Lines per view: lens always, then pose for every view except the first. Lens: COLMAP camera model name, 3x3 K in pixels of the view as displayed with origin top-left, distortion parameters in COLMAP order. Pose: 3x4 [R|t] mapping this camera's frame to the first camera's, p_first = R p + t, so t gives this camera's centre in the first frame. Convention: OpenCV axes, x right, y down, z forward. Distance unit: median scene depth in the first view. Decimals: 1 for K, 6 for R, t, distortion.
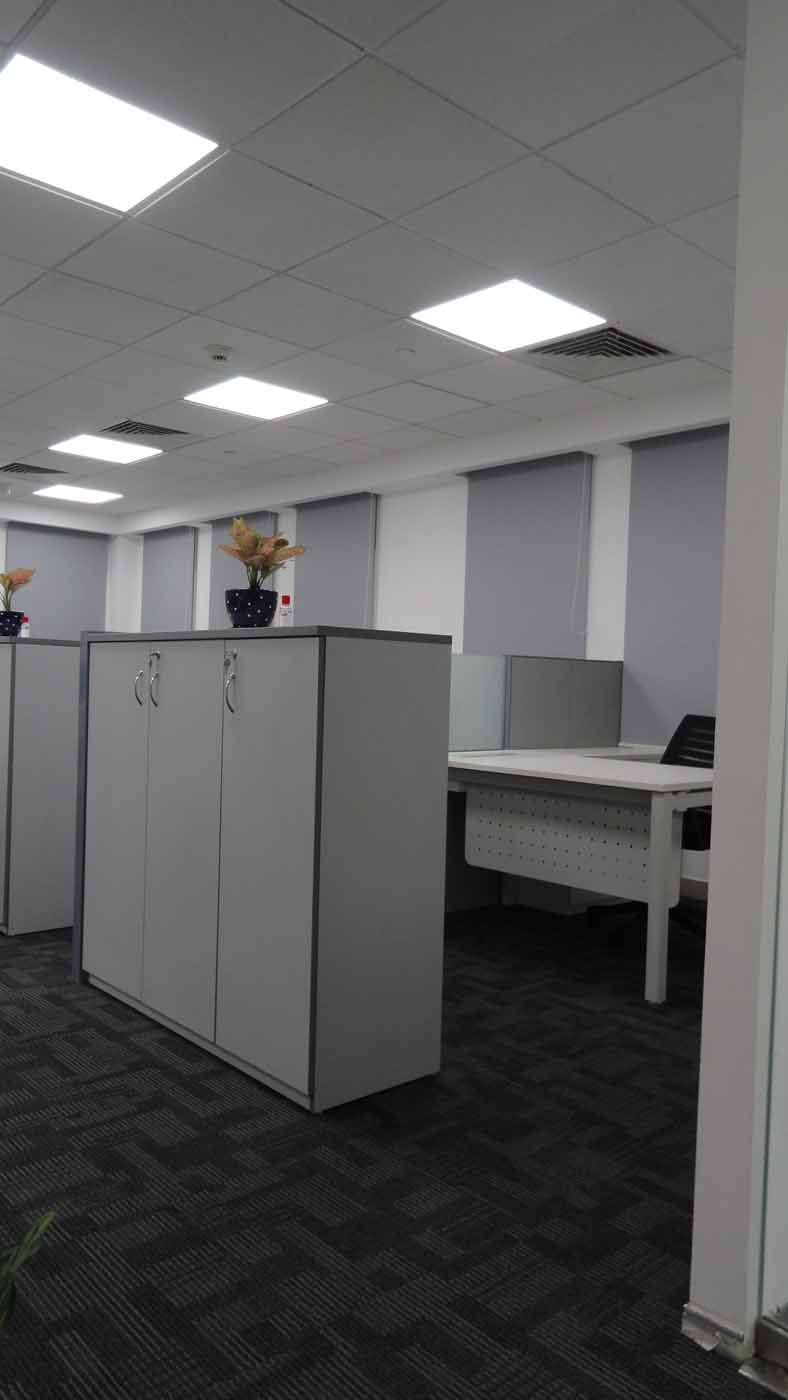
lens RADIAL K [[978.9, 0, 396.5], [0, 978.9, 703.9], [0, 0, 1]] dist [-0.007563, 0.013138]
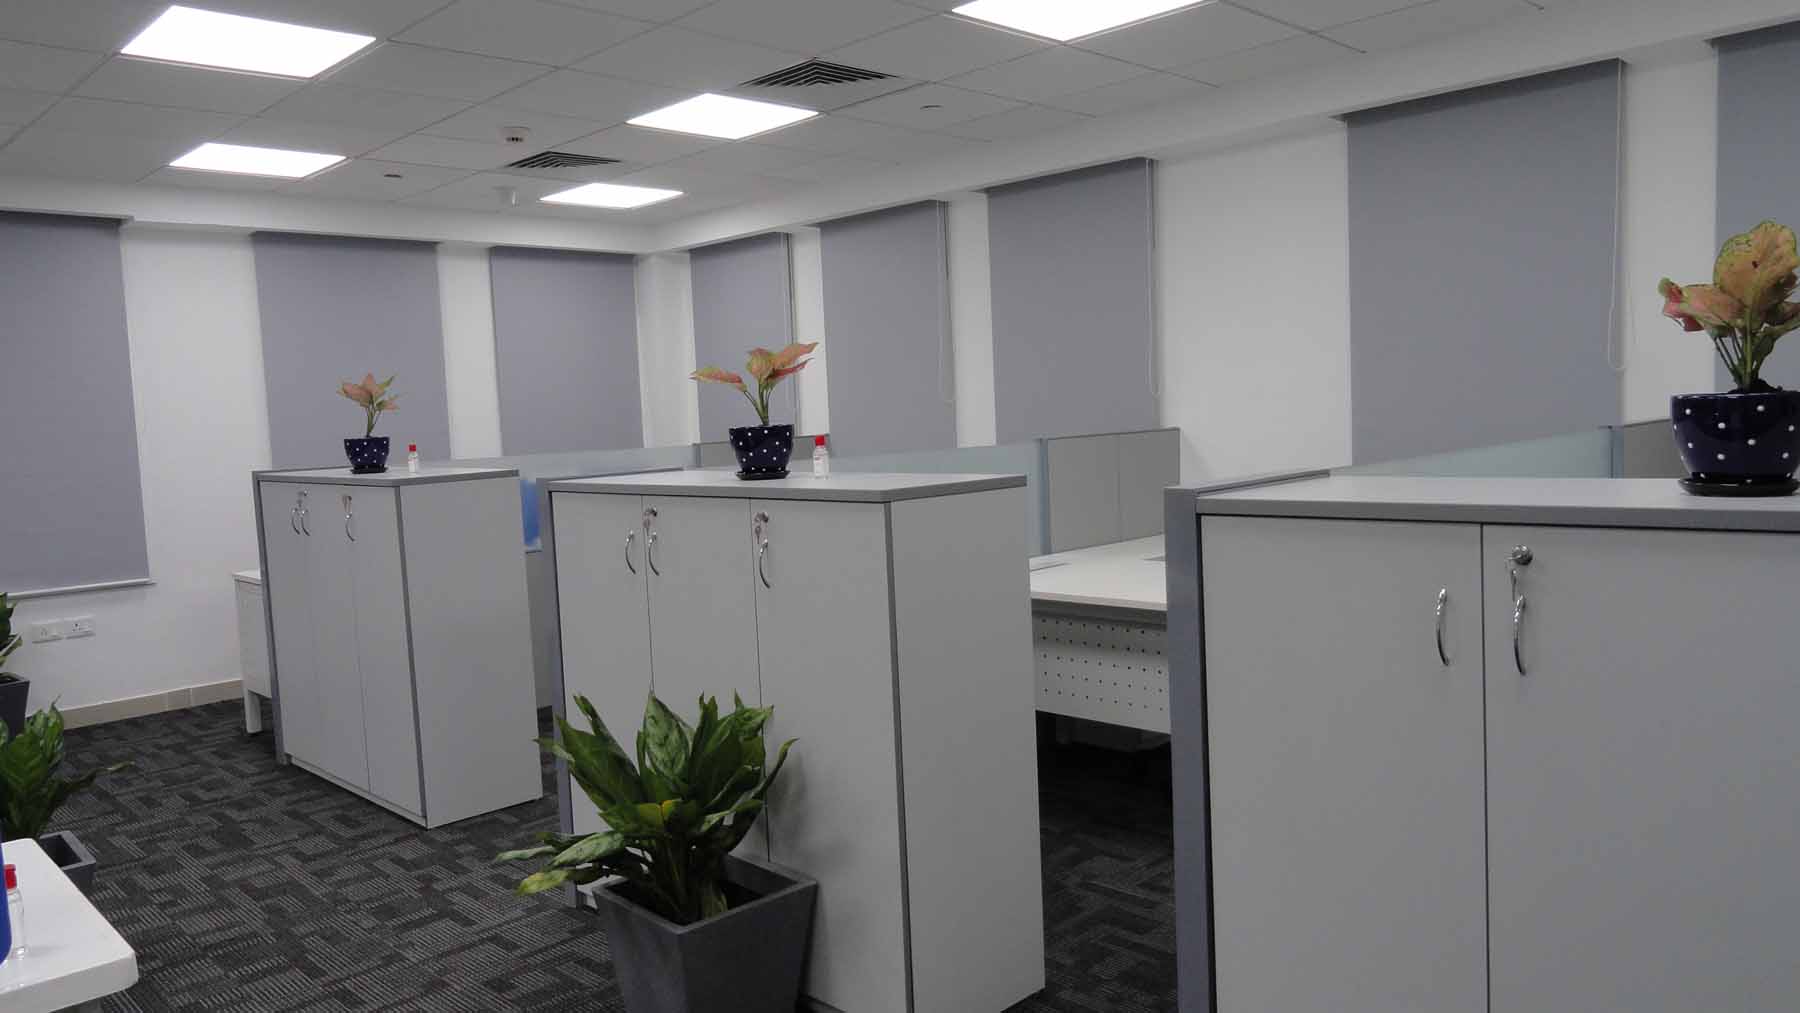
lens RADIAL K [[1258.6, 0, 905.5], [0, 1258.6, 515.4], [0, 0, 1]] dist [-0.007563, 0.013138]
pose [[0.995303, -0.085361, 0.045668, -0.255542], [0.082347, 0.994531, 0.064242, -0.059856], [-0.050902, -0.060179, 0.996889, 0.219092]]
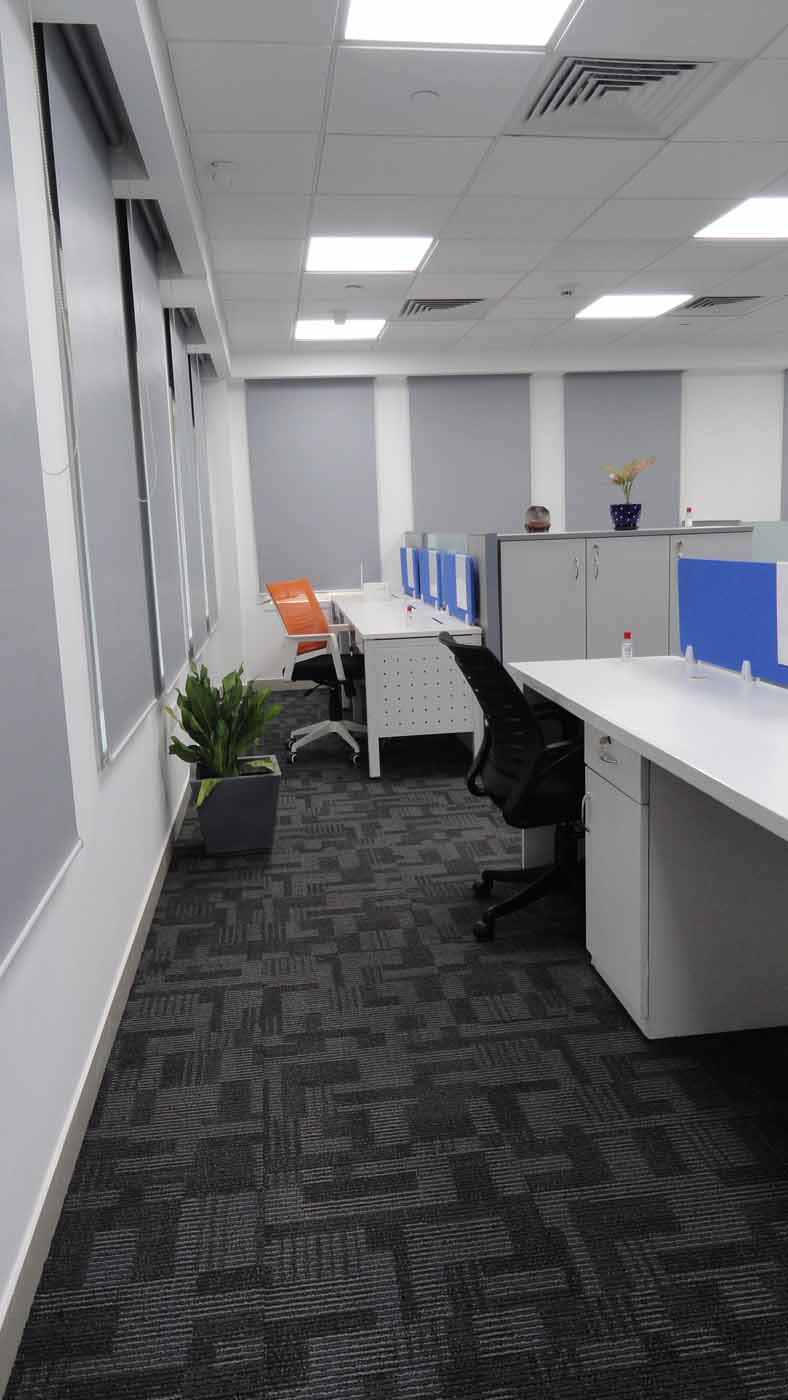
lens RADIAL K [[978.9, 0, 391.9], [0, 978.9, 693.8], [0, 0, 1]] dist [-0.007563, 0.013138]
pose [[0.567507, -0.198713, 0.799030, -1.322163], [0.080259, 0.979170, 0.186509, -0.096665], [-0.819448, -0.041715, 0.571634, 0.669638]]
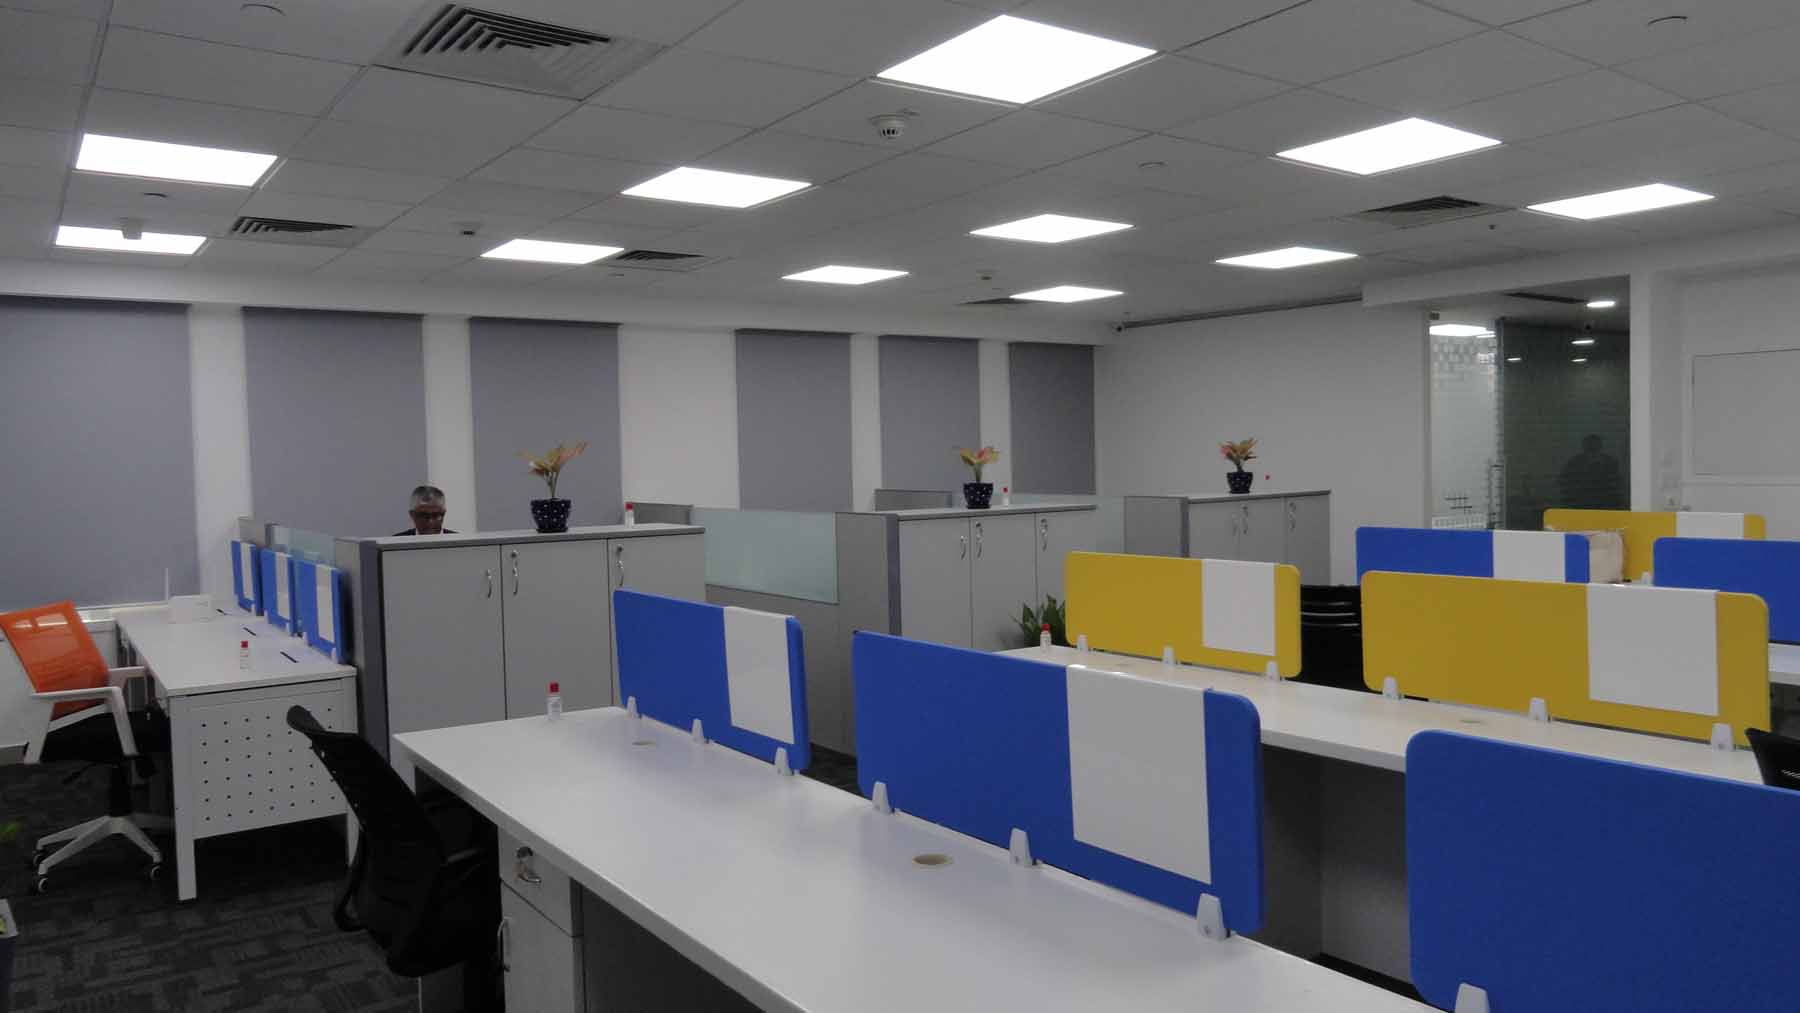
lens RADIAL K [[1258.6, 0, 905.1], [0, 1258.6, 505.5], [0, 0, 1]] dist [-0.007563, 0.013138]
pose [[0.106493, -0.079474, 0.991132, -1.331759], [0.050866, 0.995931, 0.074393, -0.130060], [-0.993012, 0.042492, 0.110102, 0.657179]]
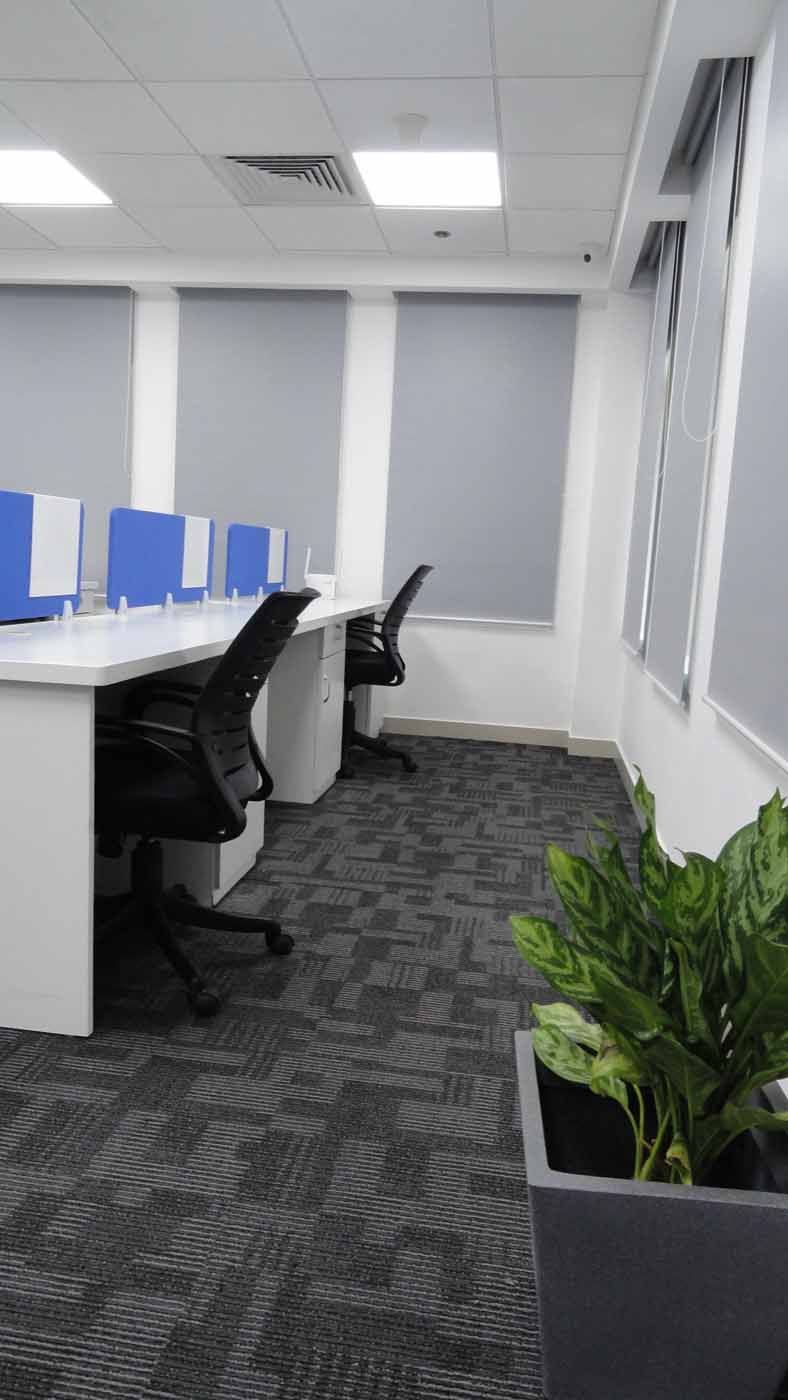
lens RADIAL K [[978.9, 0, 401.1], [0, 978.9, 695.2], [0, 0, 1]] dist [-0.007563, 0.013138]
pose [[-0.759159, 0.004908, -0.650887, -0.705064], [-0.102729, 0.986536, 0.127256, -0.042491], [0.642747, 0.163473, -0.748433, 1.222890]]
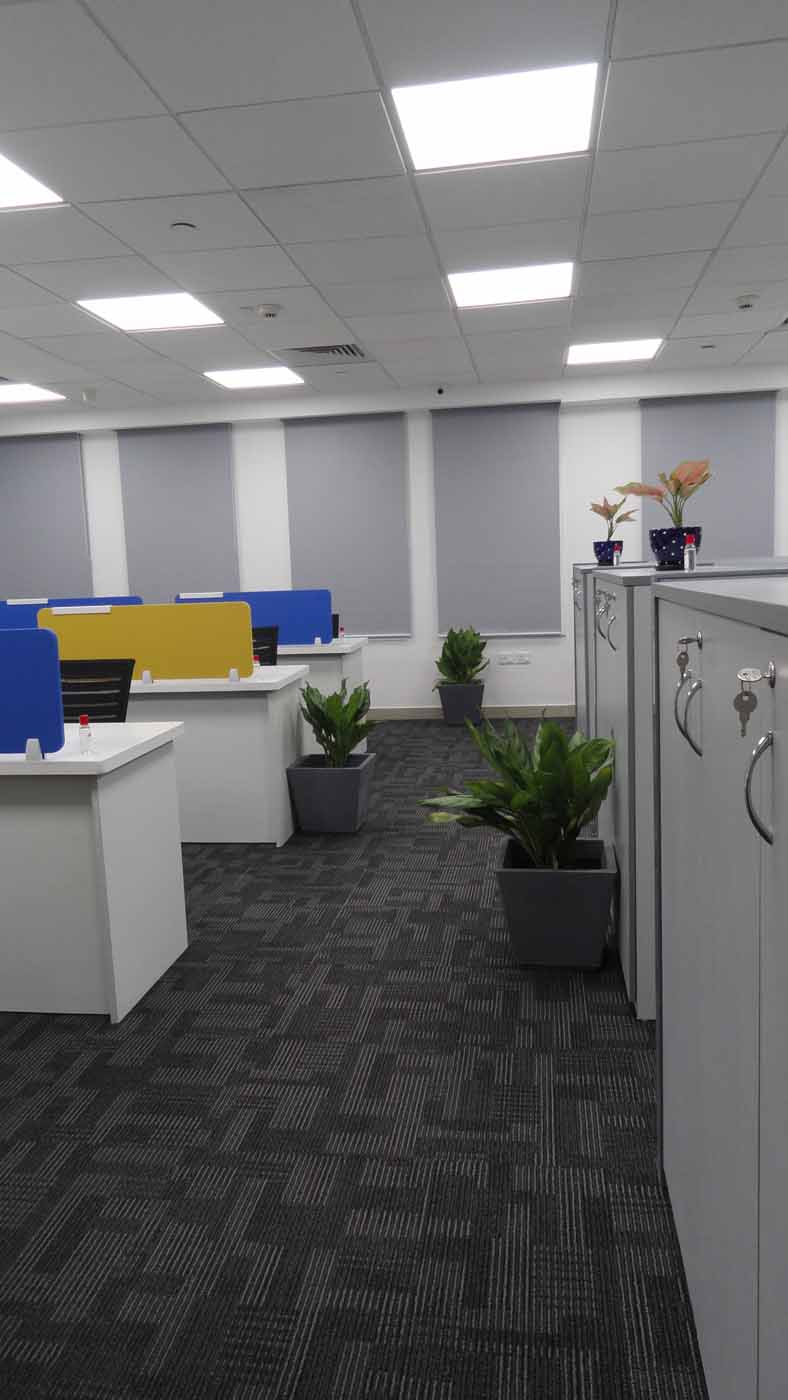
lens RADIAL K [[978.9, 0, 397.7], [0, 978.9, 702.7], [0, 0, 1]] dist [-0.007563, 0.013138]
pose [[0.639938, 0.043800, -0.767177, 0.004274], [0.045455, 0.994468, 0.094694, -0.033298], [0.767081, -0.095470, 0.634407, 0.290766]]
